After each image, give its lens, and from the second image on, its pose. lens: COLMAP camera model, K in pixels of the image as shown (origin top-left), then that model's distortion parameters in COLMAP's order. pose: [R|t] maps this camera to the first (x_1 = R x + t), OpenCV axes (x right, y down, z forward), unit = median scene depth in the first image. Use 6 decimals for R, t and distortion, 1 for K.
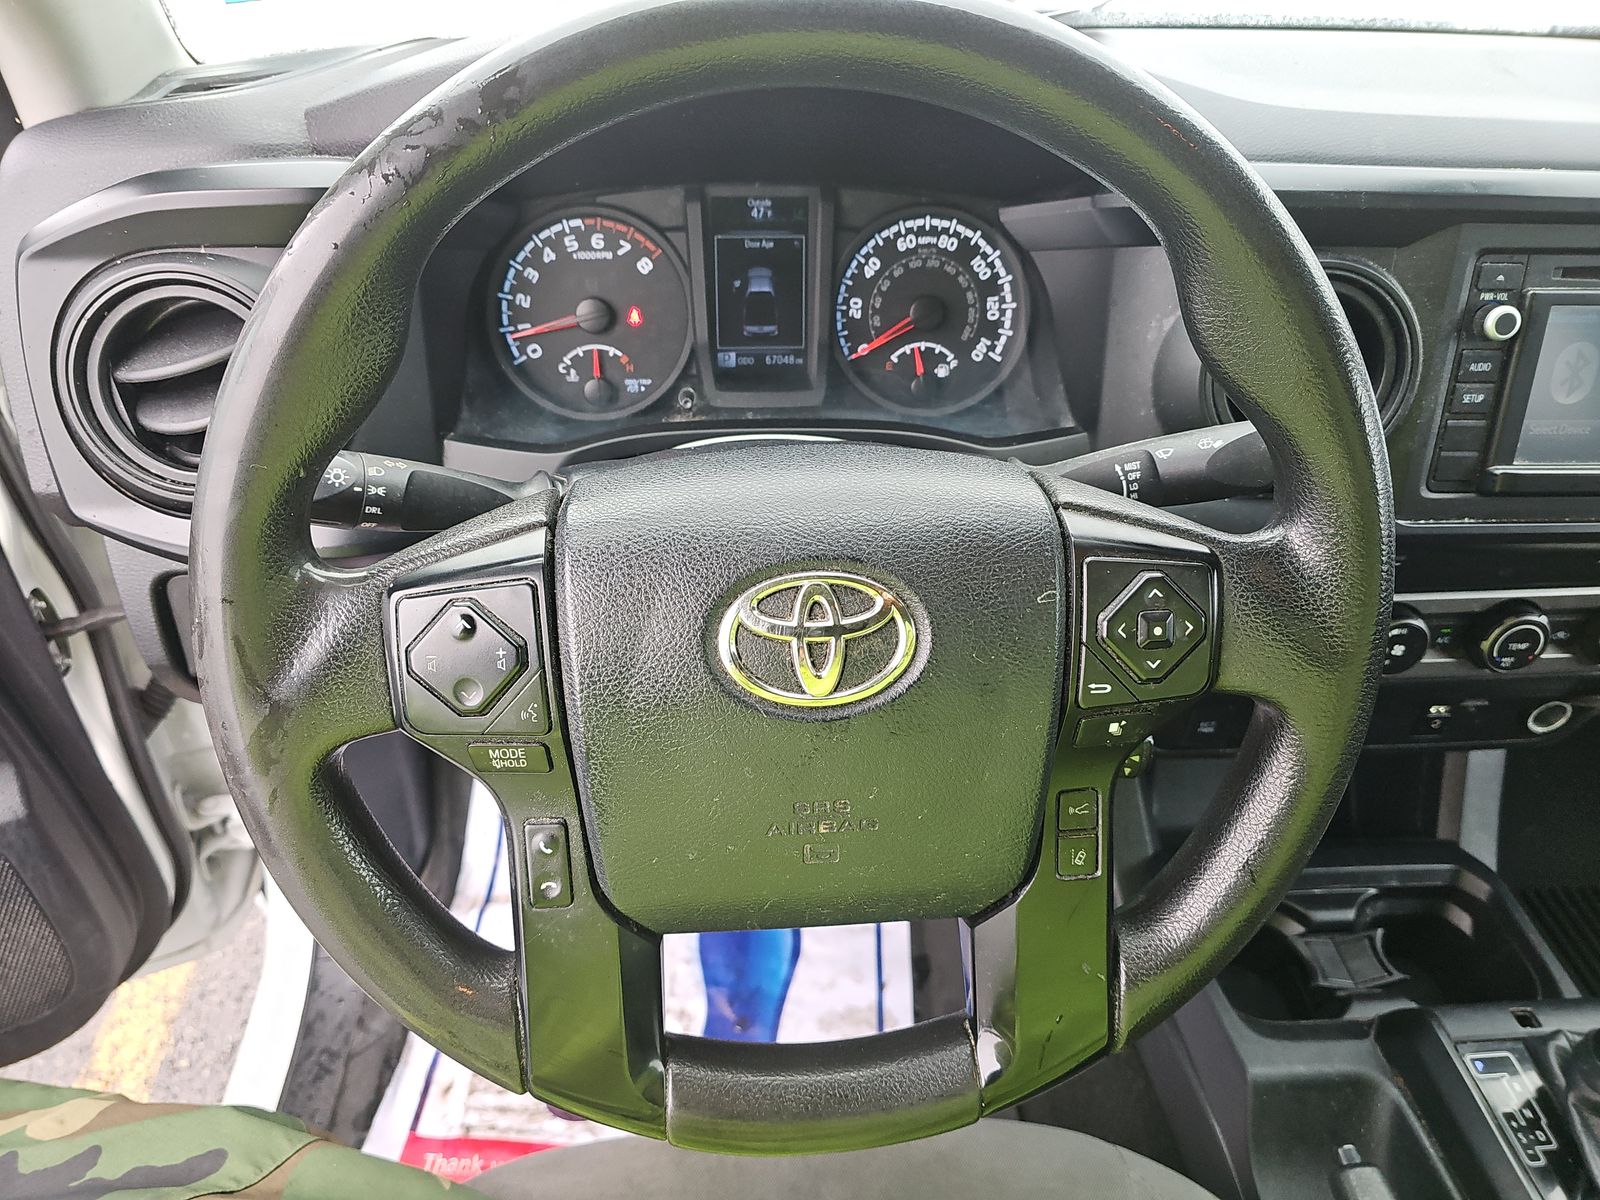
lens RADIAL K [[1087.5, 0, 786.7], [0, 1087.5, 612.9], [0, 0, 1]] dist [0.041504, -0.047129]
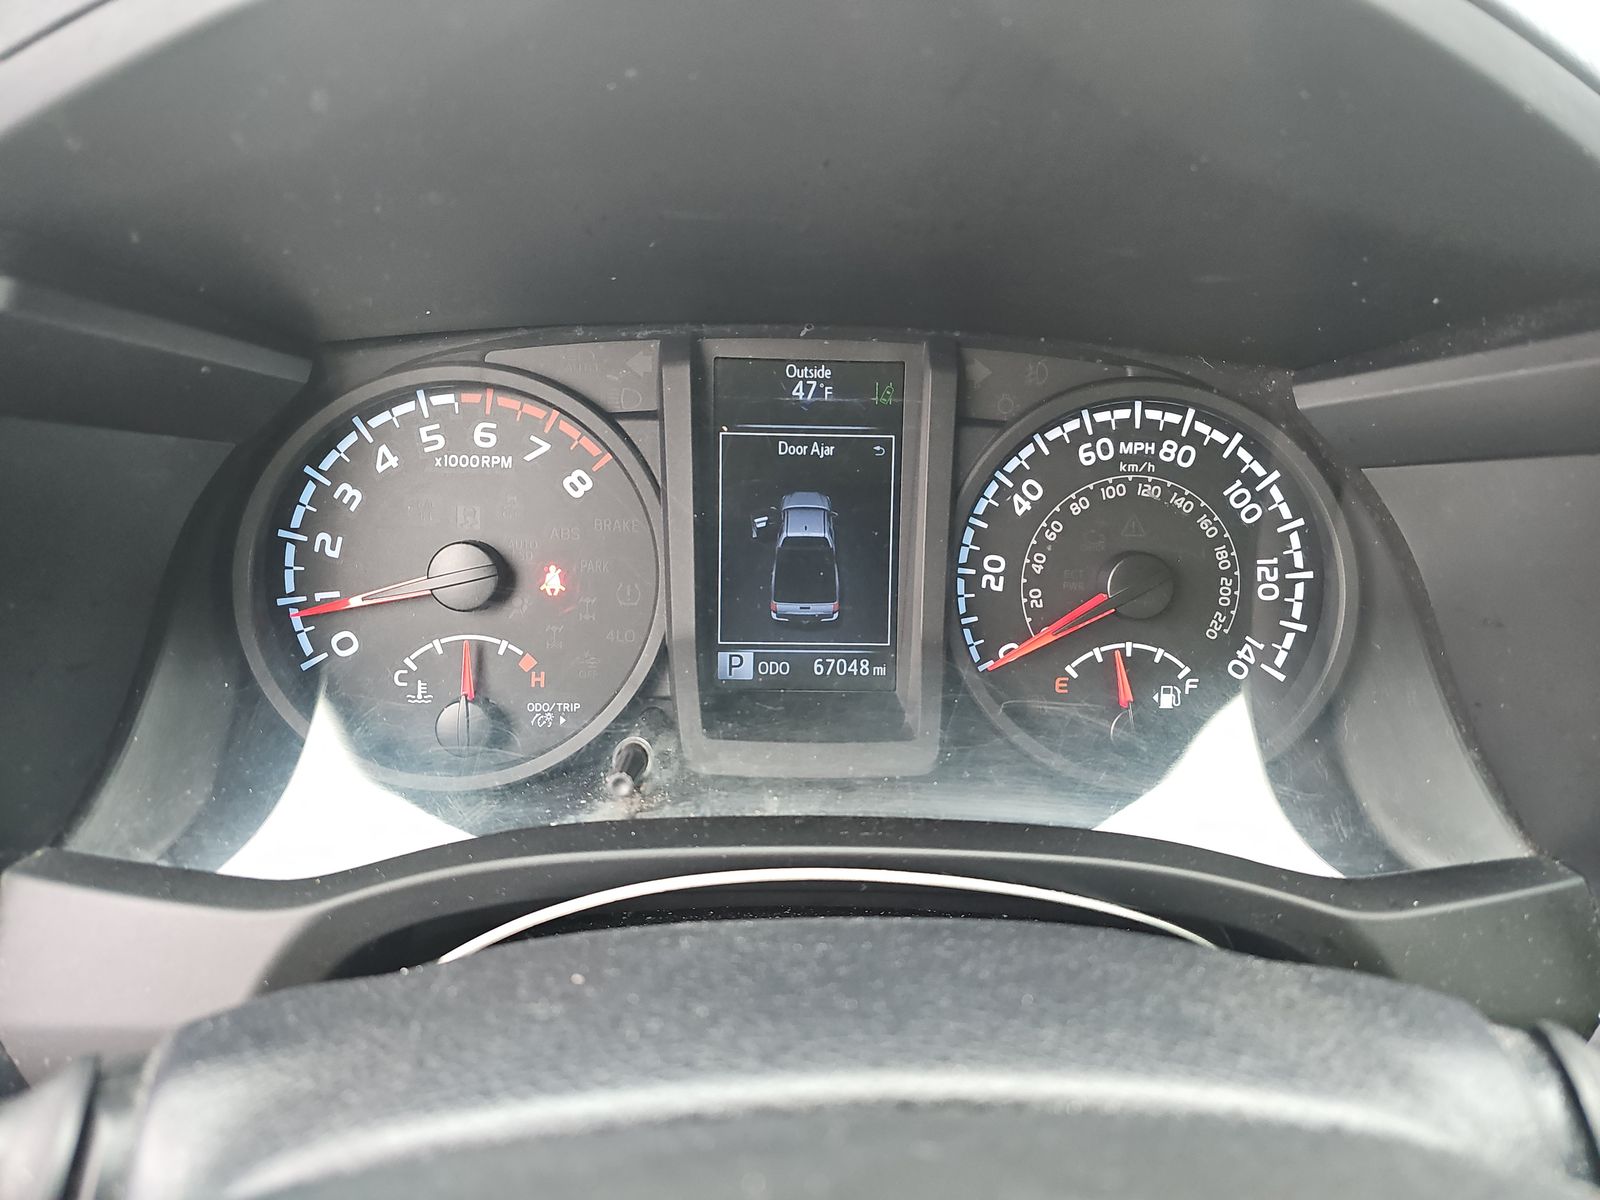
lens RADIAL K [[1087.5, 0, 812.9], [0, 1087.5, 604.6], [0, 0, 1]] dist [0.041504, -0.047129]
pose [[0.999222, 0.021592, -0.033010, -0.003384], [-0.029020, 0.969221, -0.244475, -0.142171], [0.026716, 0.245243, 0.969094, 0.522503]]
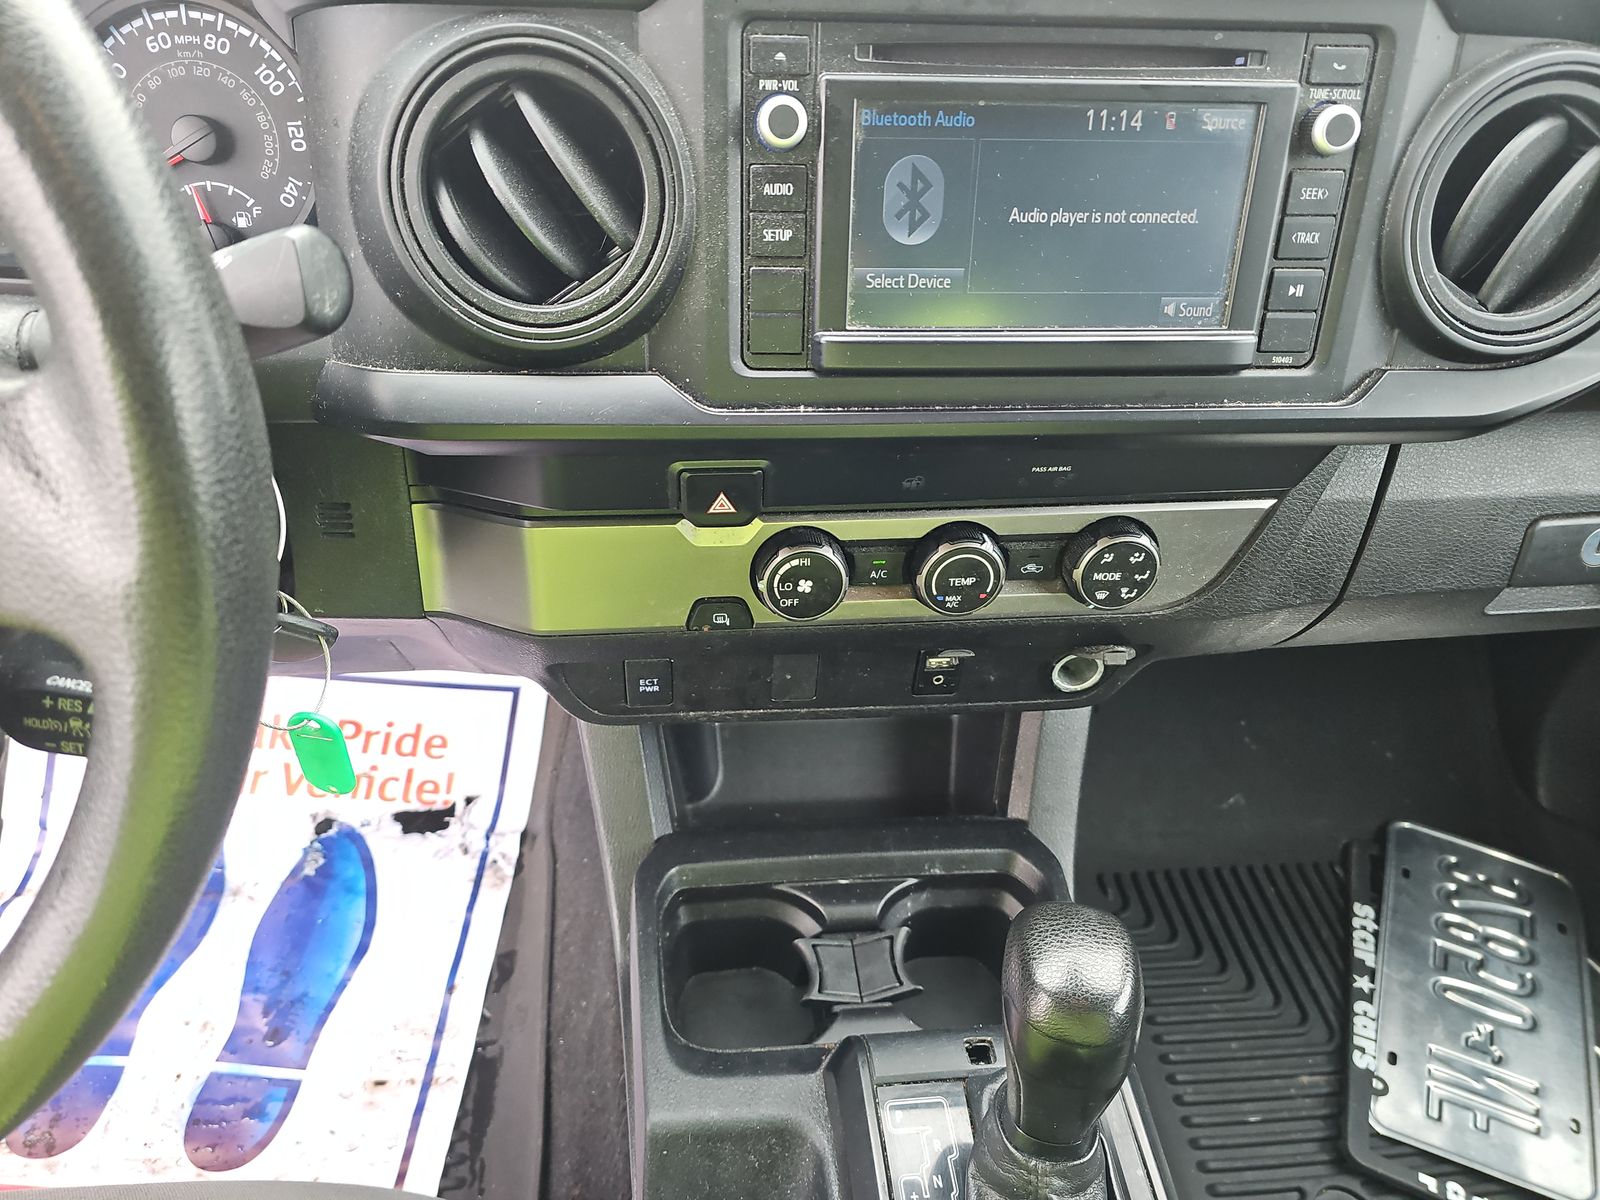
lens RADIAL K [[1087.5, 0, 768.0], [0, 1087.5, 604.2], [0, 0, 1]] dist [0.041504, -0.047129]
pose [[0.999439, -0.001494, 0.033445, 0.500942], [0.000579, 0.999626, 0.027339, 0.025313], [-0.033474, -0.027305, 0.999067, 0.225610]]
